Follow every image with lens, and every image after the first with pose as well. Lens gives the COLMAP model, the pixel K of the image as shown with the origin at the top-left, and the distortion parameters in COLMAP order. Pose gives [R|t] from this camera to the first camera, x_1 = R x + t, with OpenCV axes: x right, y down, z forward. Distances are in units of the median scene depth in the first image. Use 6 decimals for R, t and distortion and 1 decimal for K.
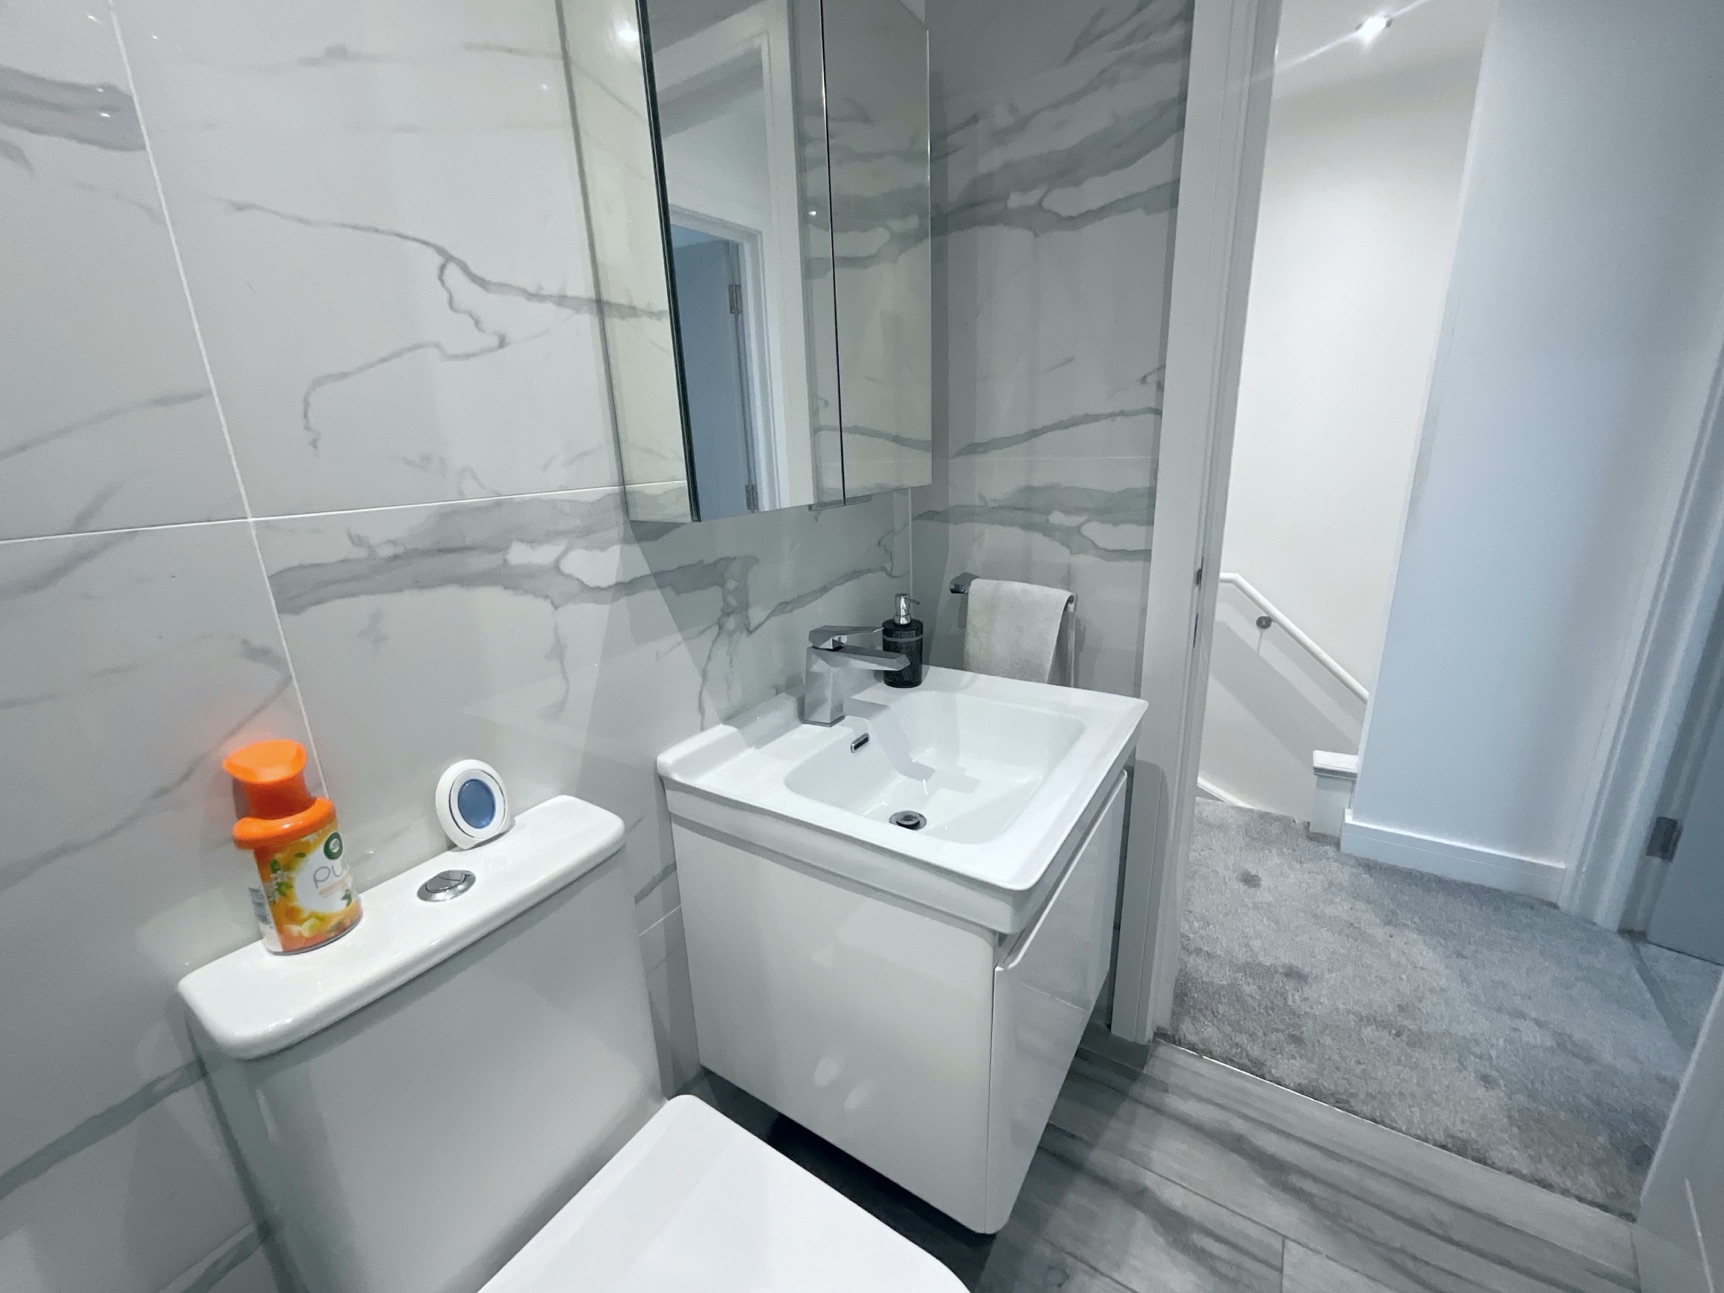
lens RADIAL K [[699.9, 0, 867.6], [0, 699.9, 642.1], [0, 0, 1]] dist [-0.006708, 0.002324]
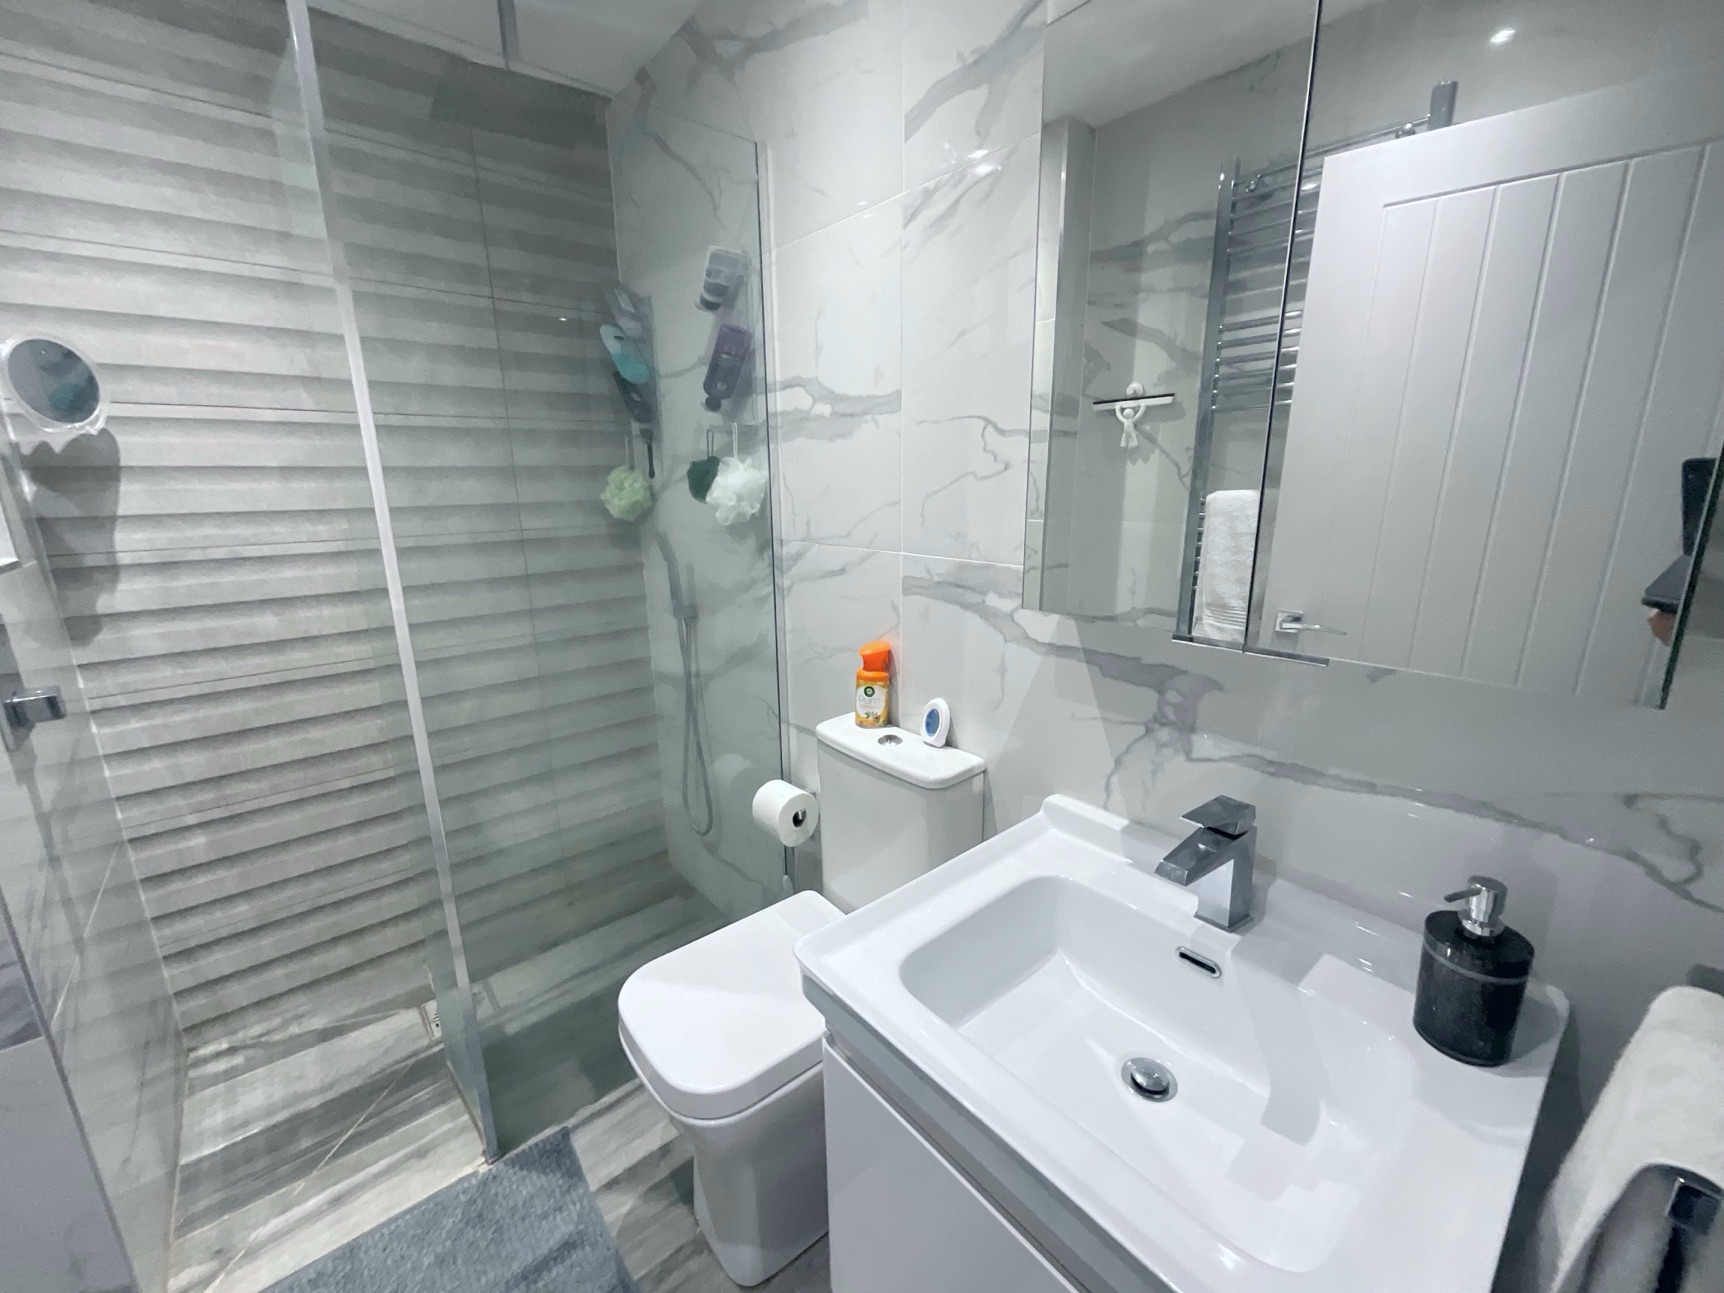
lens RADIAL K [[699.9, 0, 879.1], [0, 699.9, 645.8], [0, 0, 1]] dist [-0.006708, 0.002324]
pose [[-0.286611, 0.260481, -0.921957, 0.919941], [-0.248626, 0.909137, 0.334150, -0.436647], [0.925224, 0.324993, -0.195806, 0.987623]]
